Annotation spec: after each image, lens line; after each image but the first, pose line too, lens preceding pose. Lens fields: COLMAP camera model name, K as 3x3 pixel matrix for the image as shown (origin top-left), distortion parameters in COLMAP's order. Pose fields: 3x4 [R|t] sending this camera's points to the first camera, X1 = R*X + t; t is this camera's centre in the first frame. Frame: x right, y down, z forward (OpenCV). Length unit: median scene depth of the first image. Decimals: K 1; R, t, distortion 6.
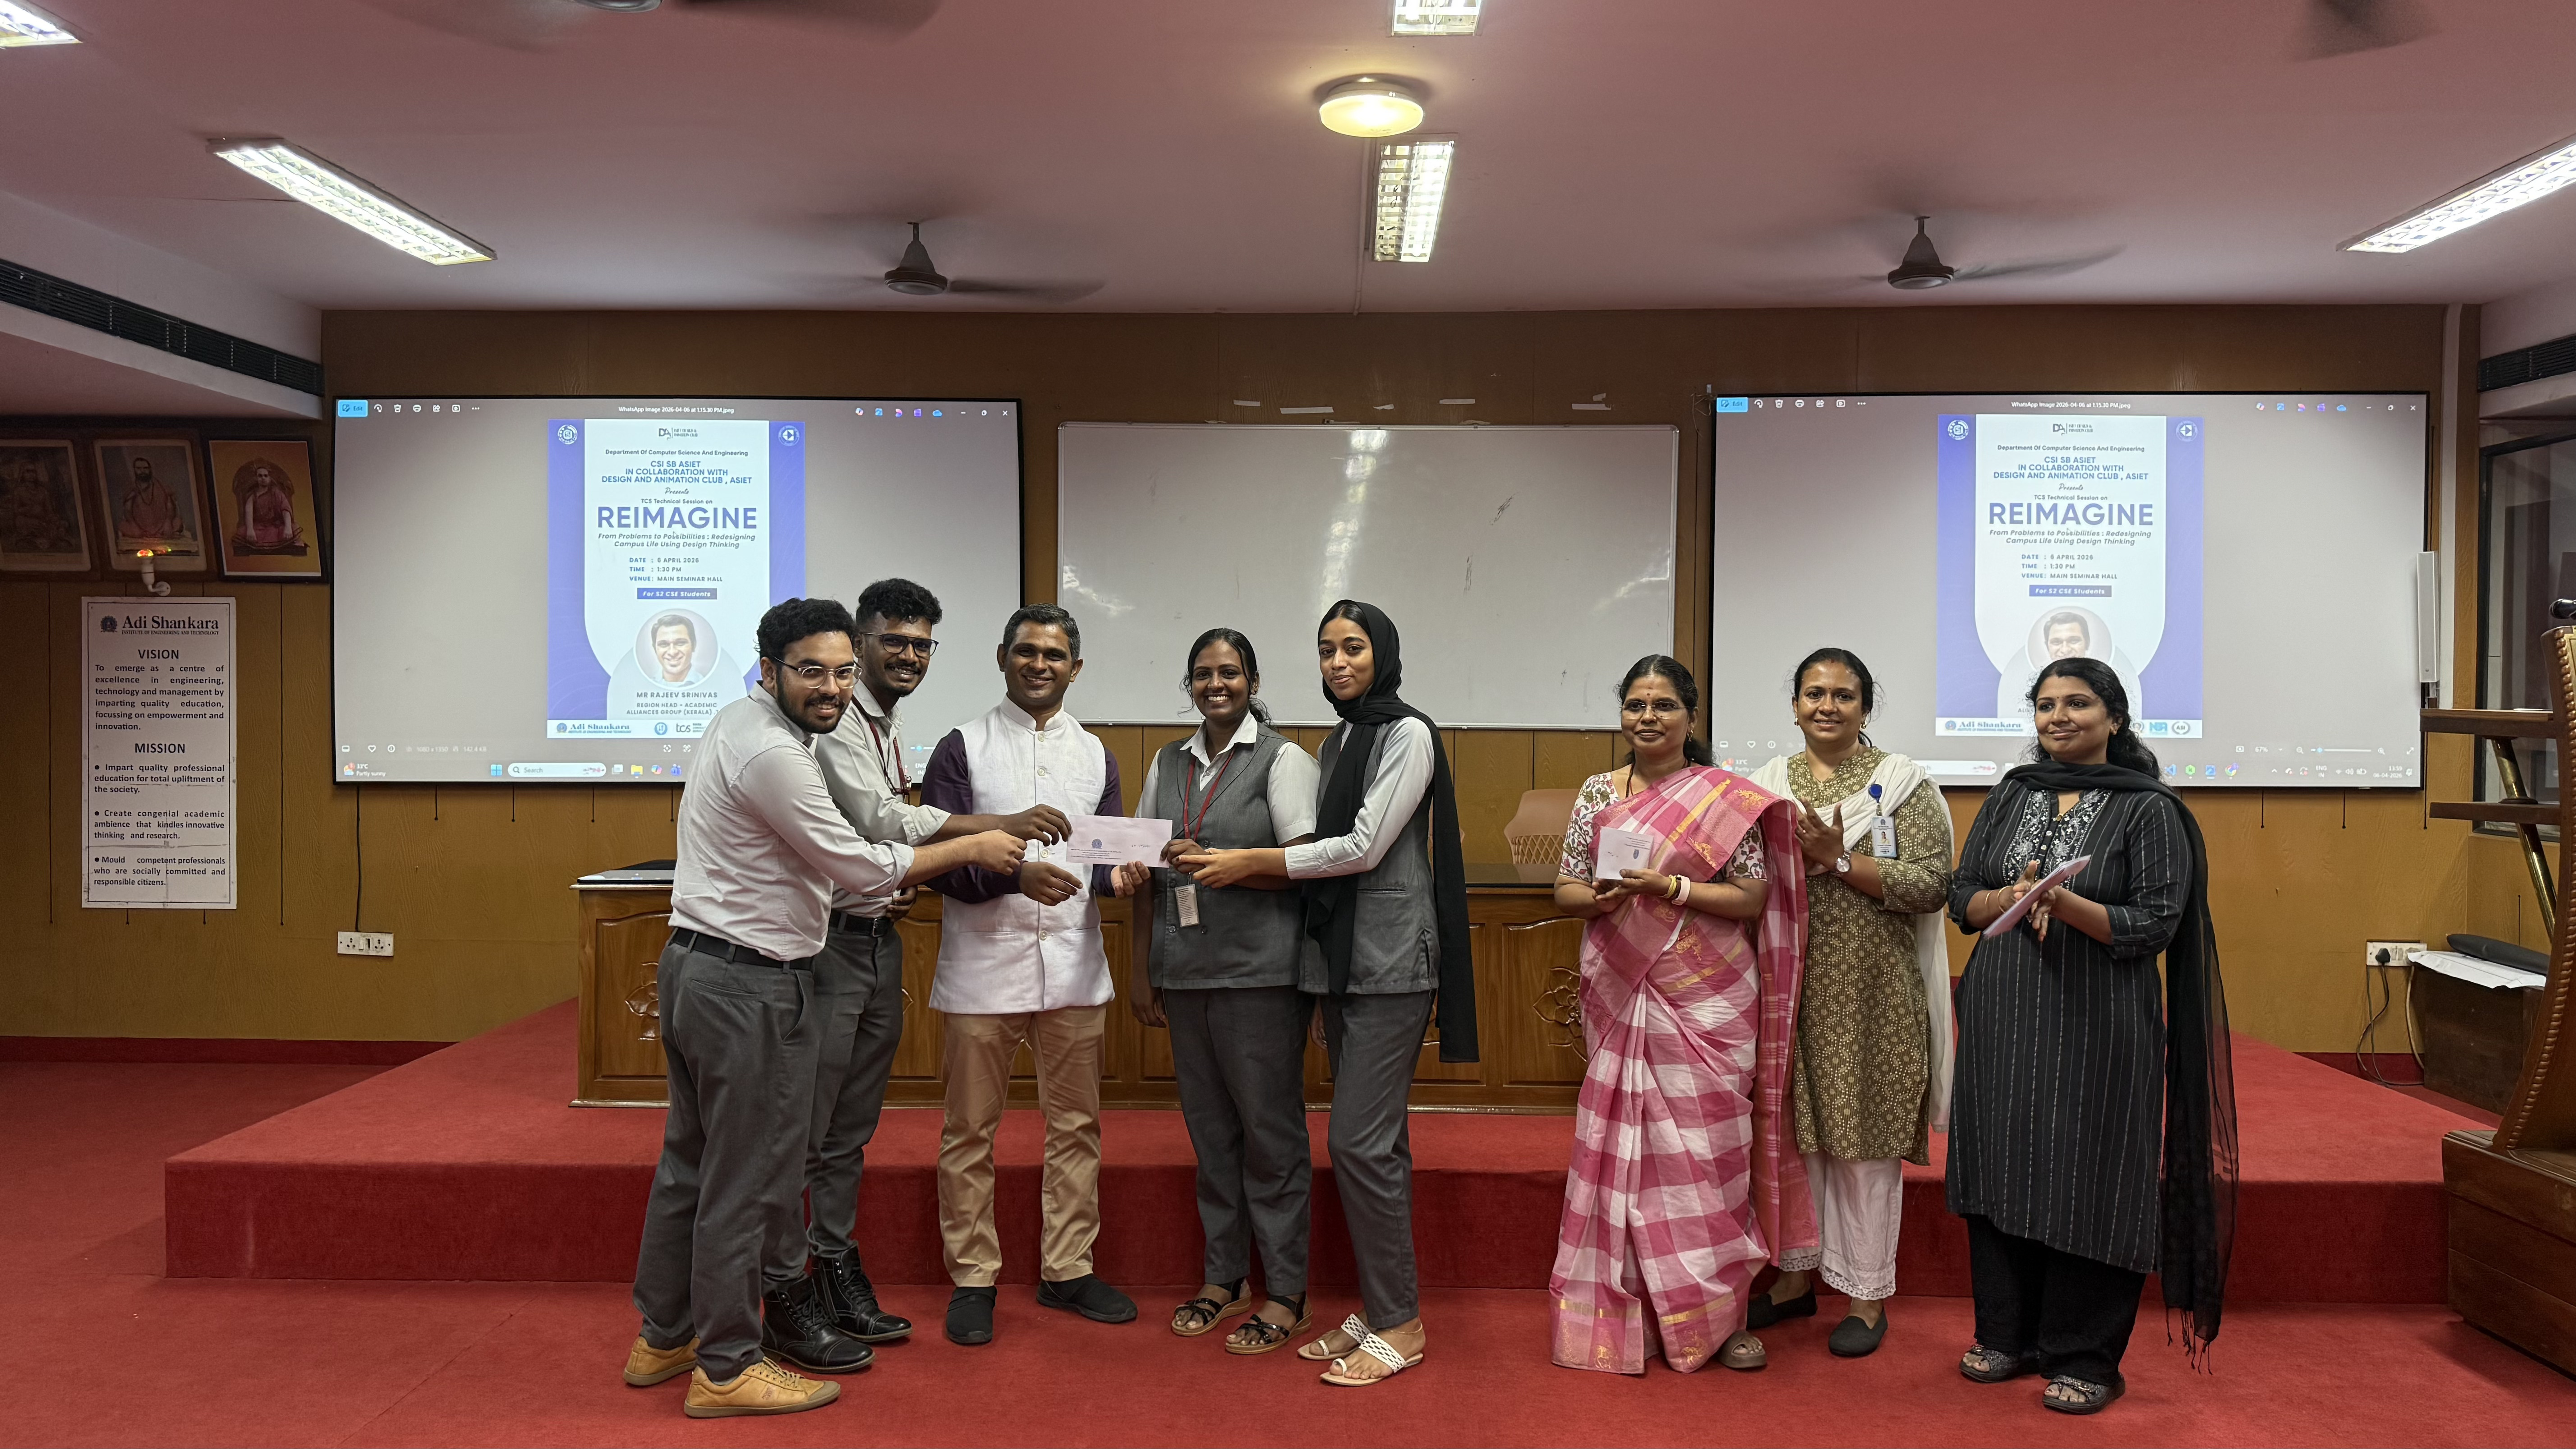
lens RADIAL K [[1787.0, 0, 1275.7], [0, 1787.0, 736.5], [0, 0, 1]] dist [0.098460, -0.140343]
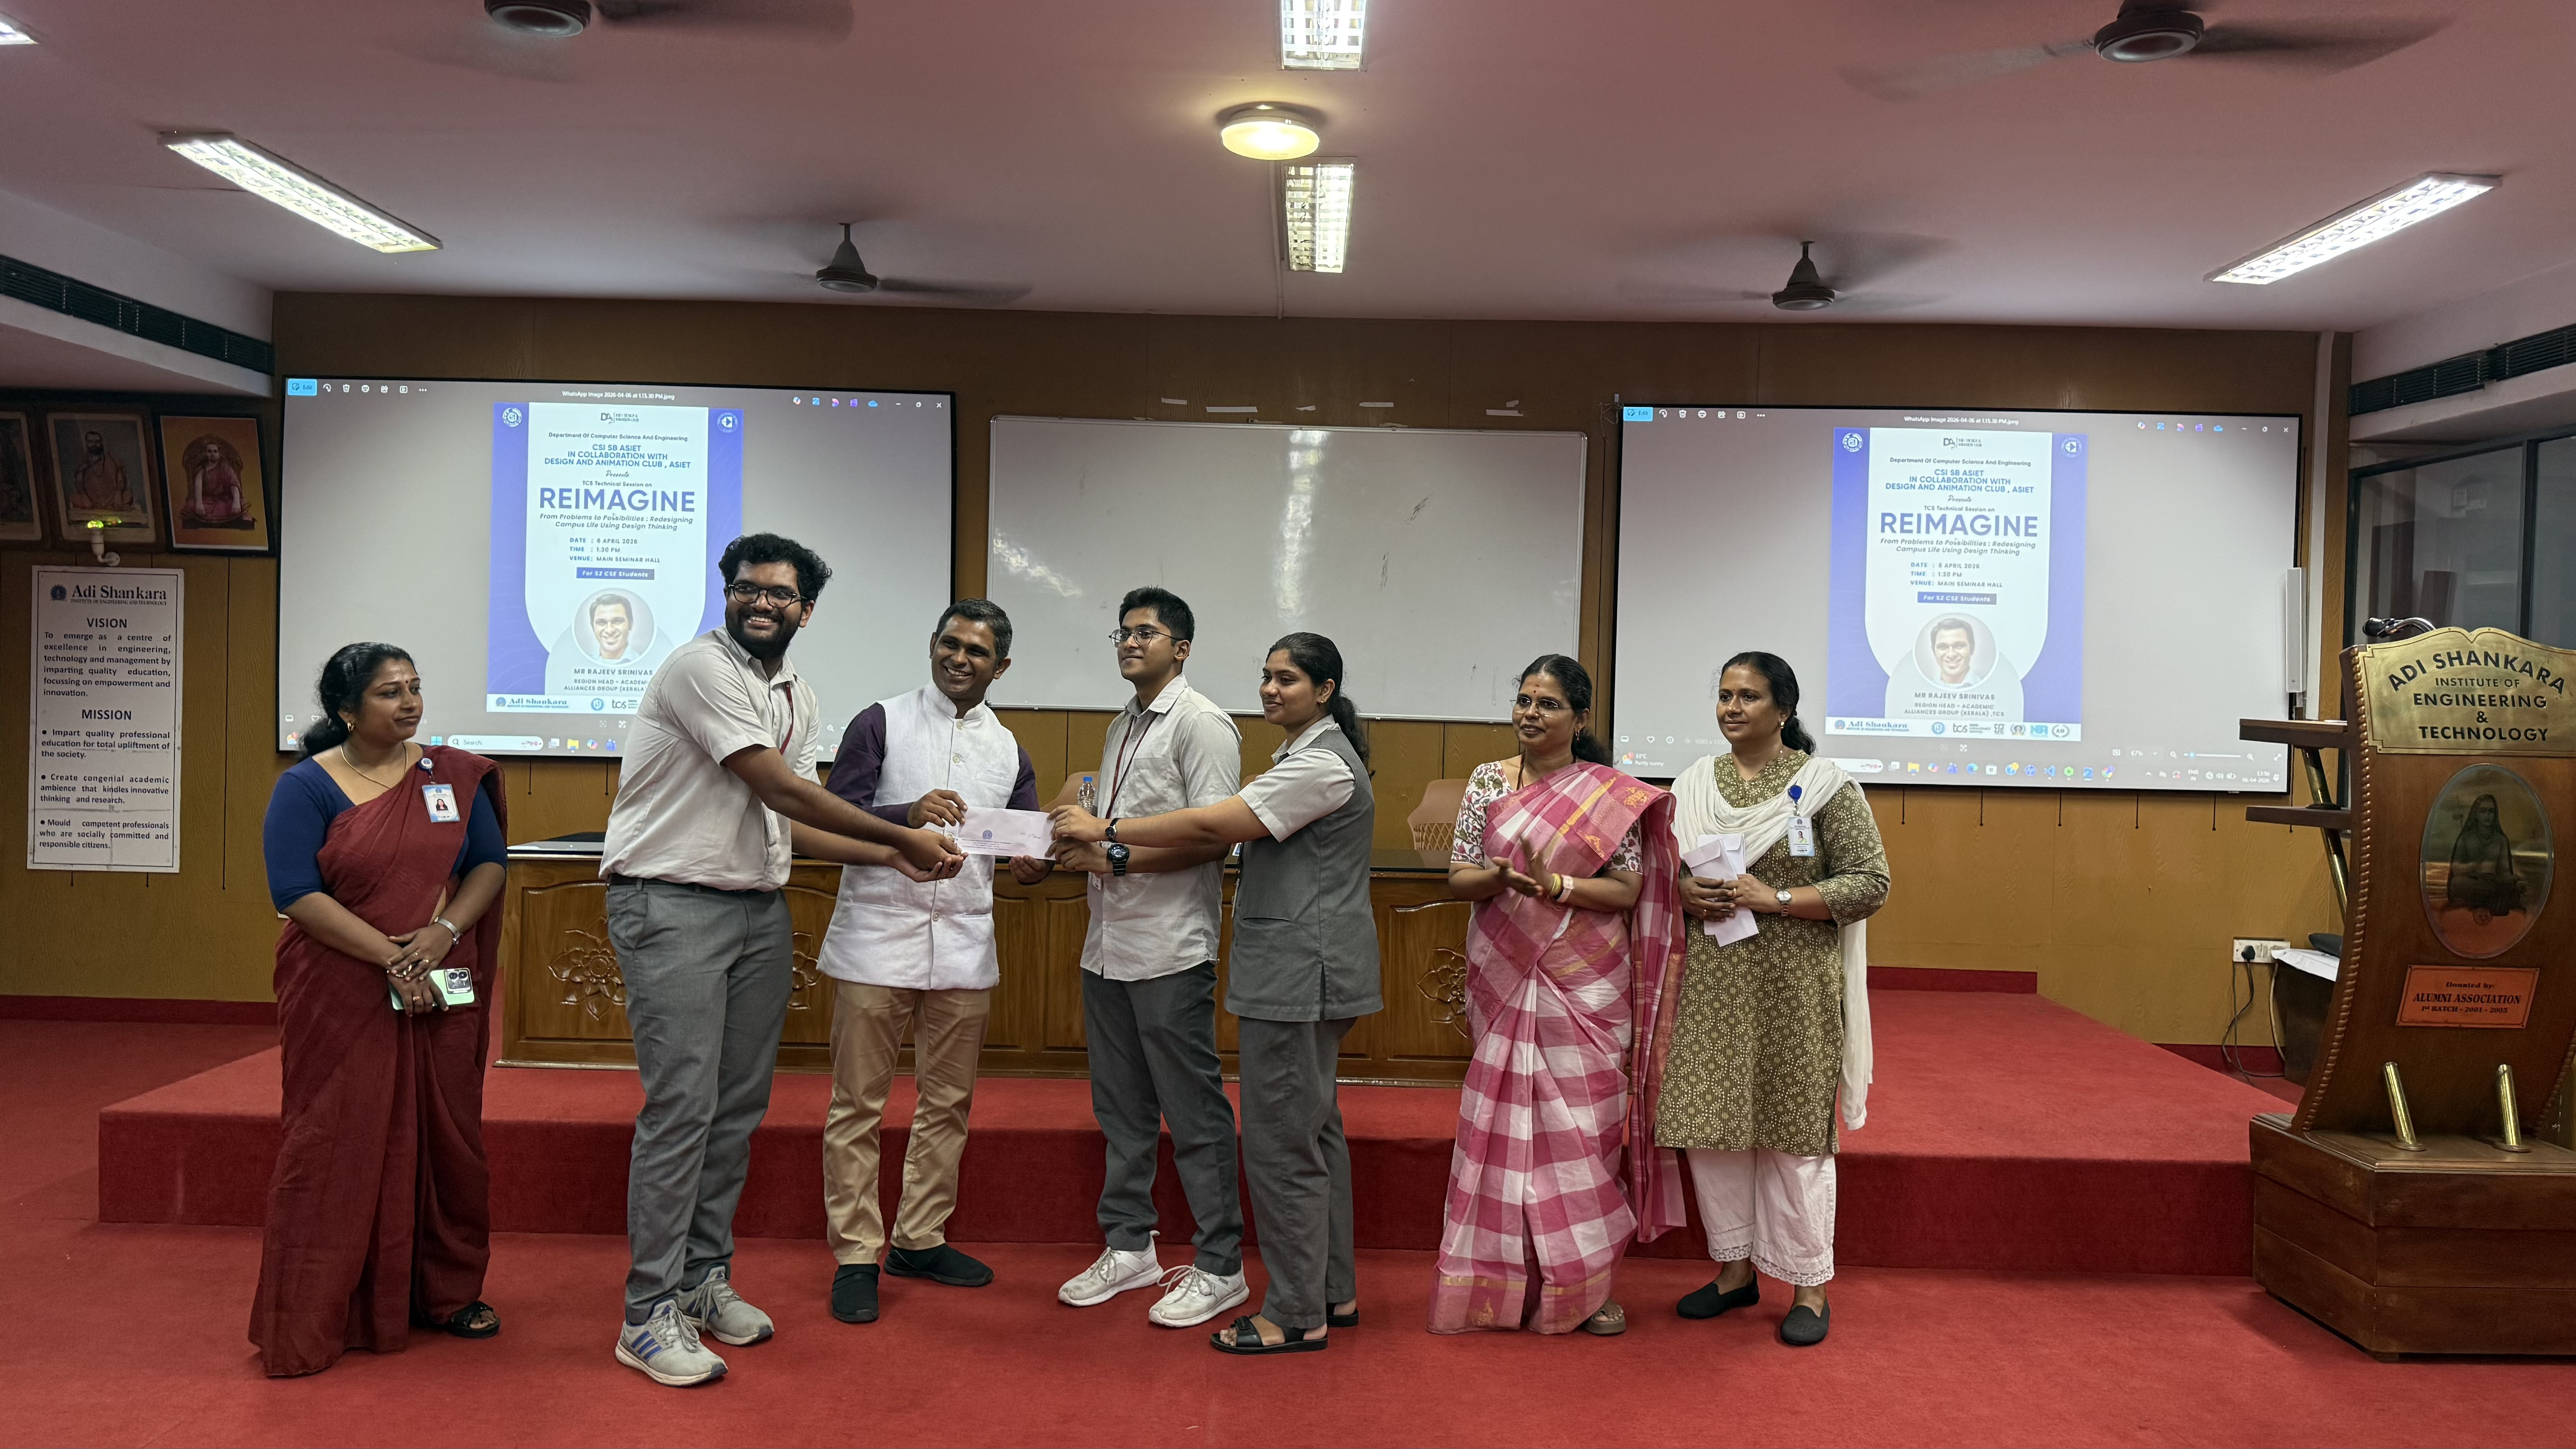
lens RADIAL K [[1788.9, 0, 1280.7], [0, 1788.9, 719.1], [0, 0, 1]] dist [0.091502, -0.132473]
pose [[0.999643, 0.018466, 0.019331, 0.029408], [-0.018448, 0.999829, -0.001098, -0.002274], [-0.019348, 0.000741, 0.999813, -0.038042]]
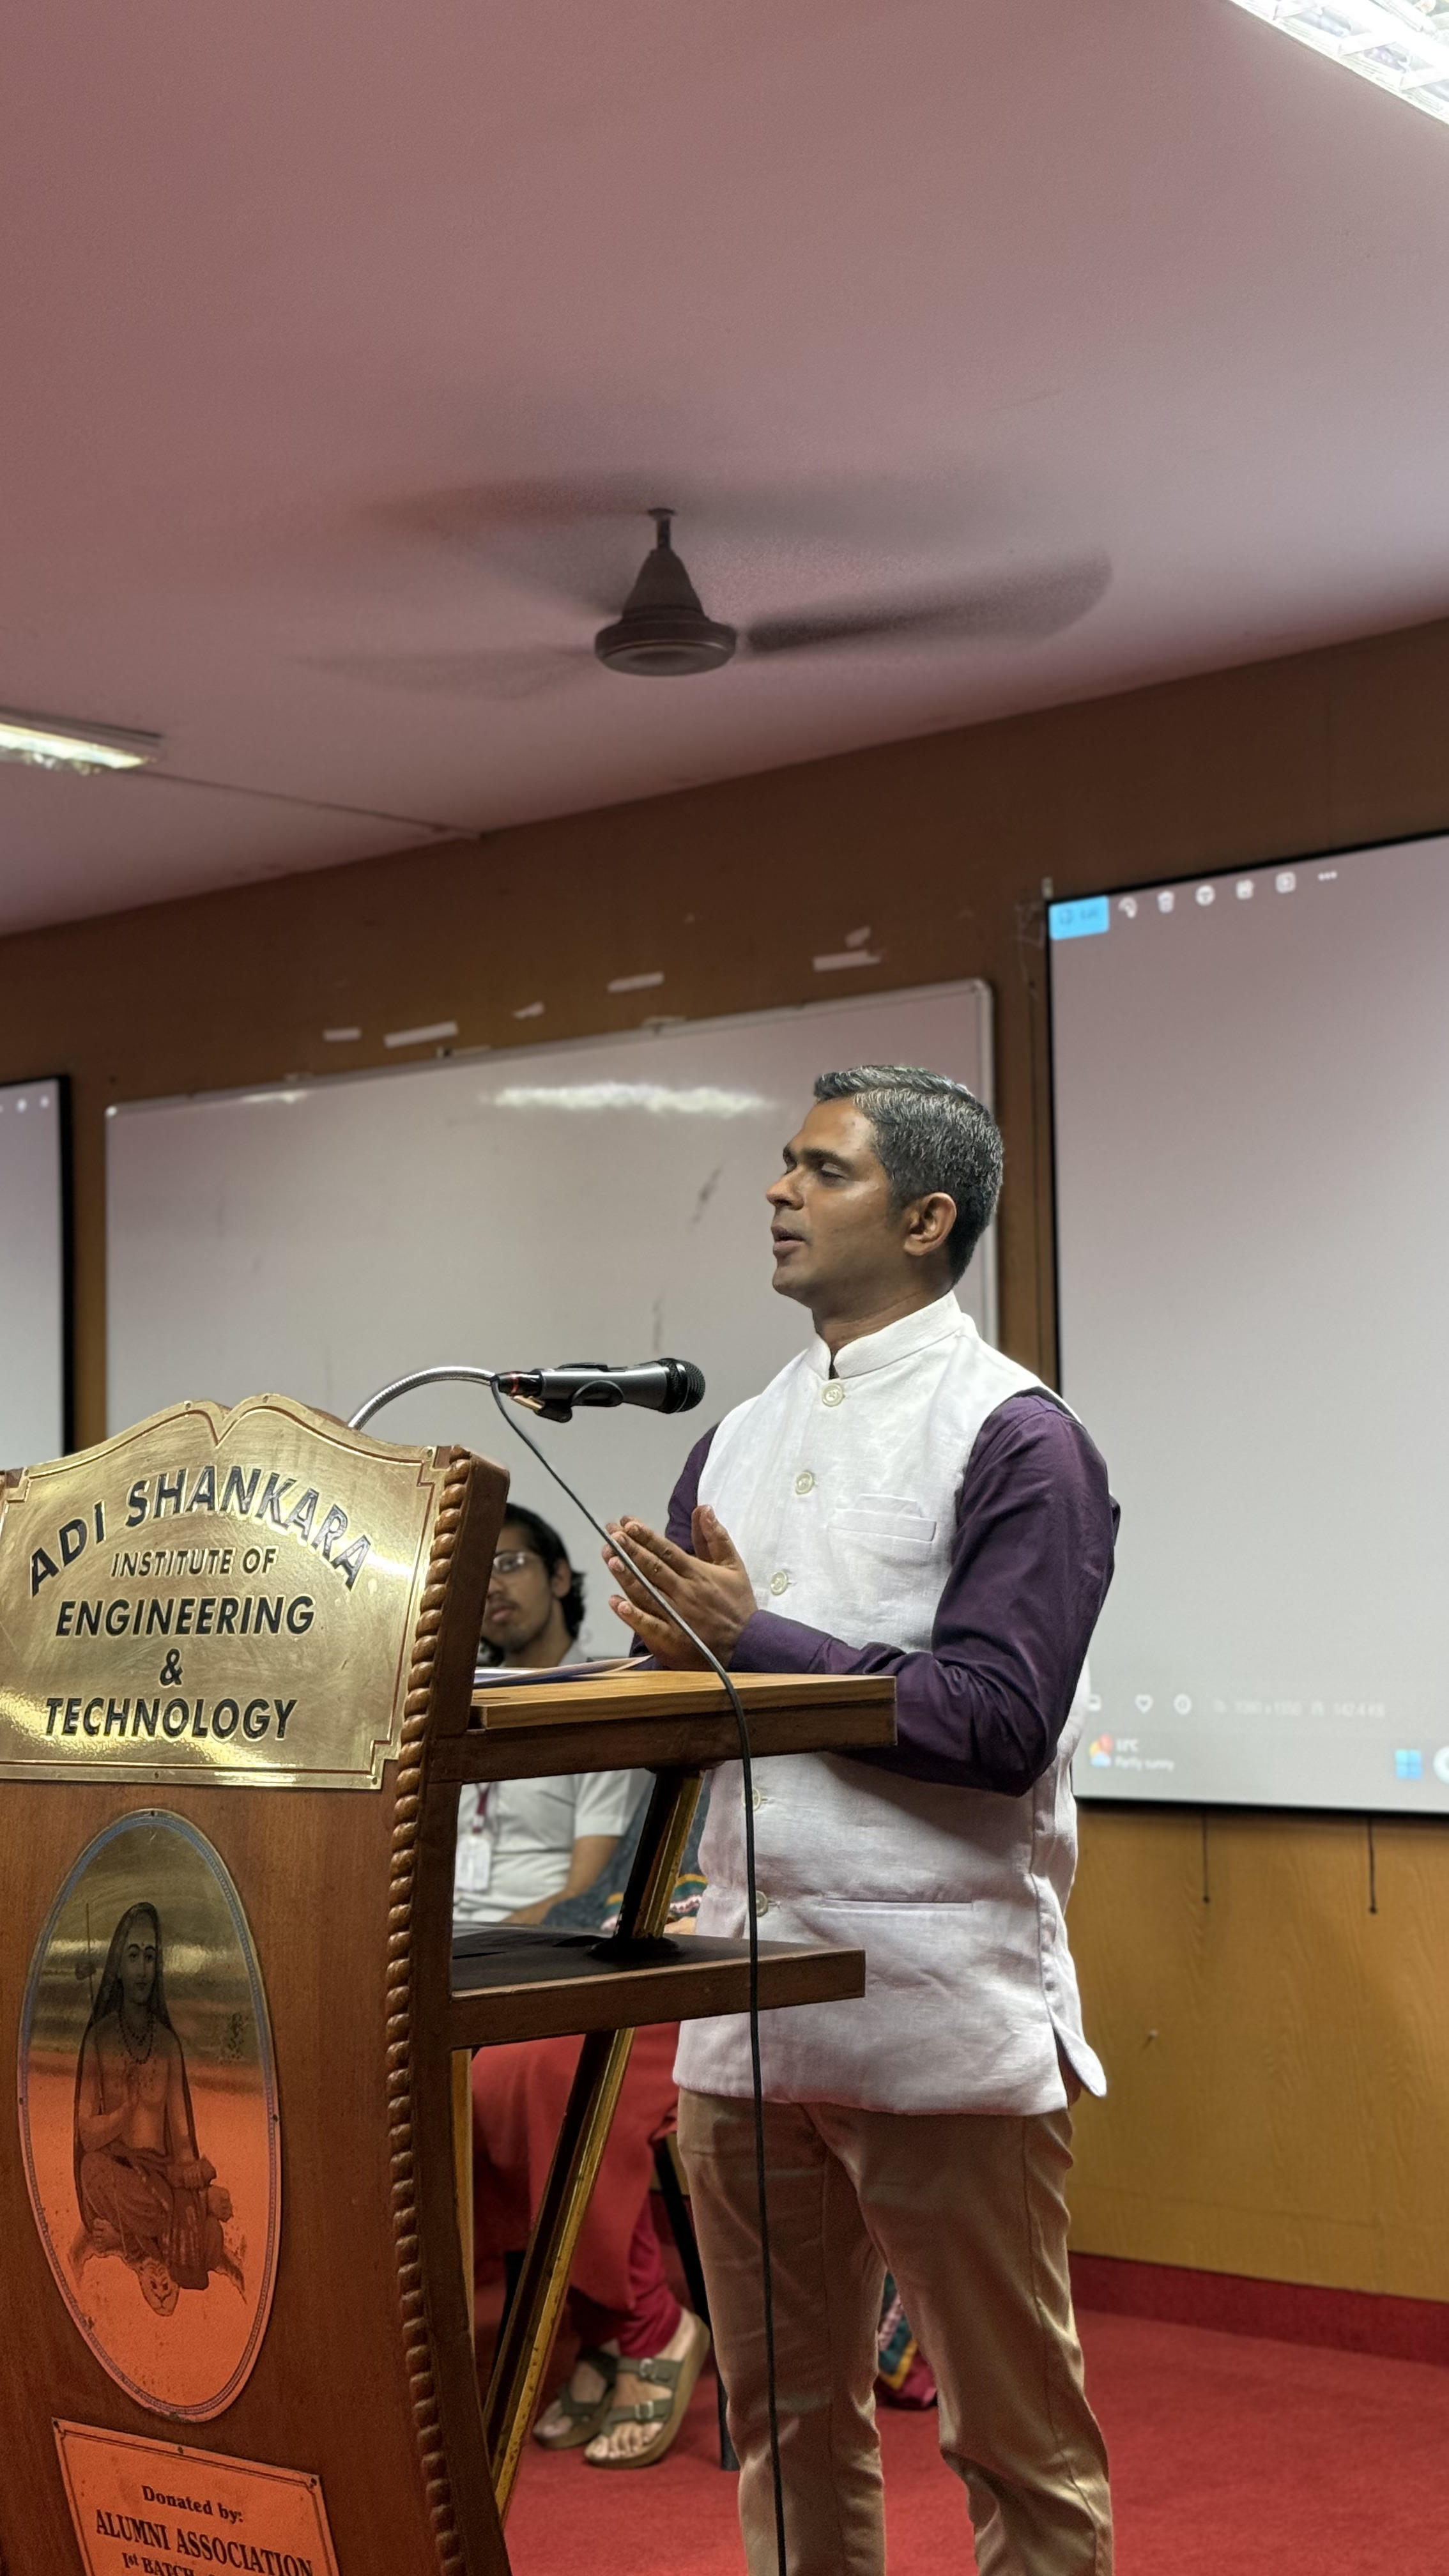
lens RADIAL K [[3590.9, 0, 724.5], [0, 3590.9, 1288.0], [0, 0, 1]] dist [0.102593, -0.146791]
pose [[0.759628, -0.067787, -0.646815, 0.744001], [0.009829, 0.995636, -0.092801, -0.015155], [0.650283, 0.064136, 0.756980, 0.291006]]
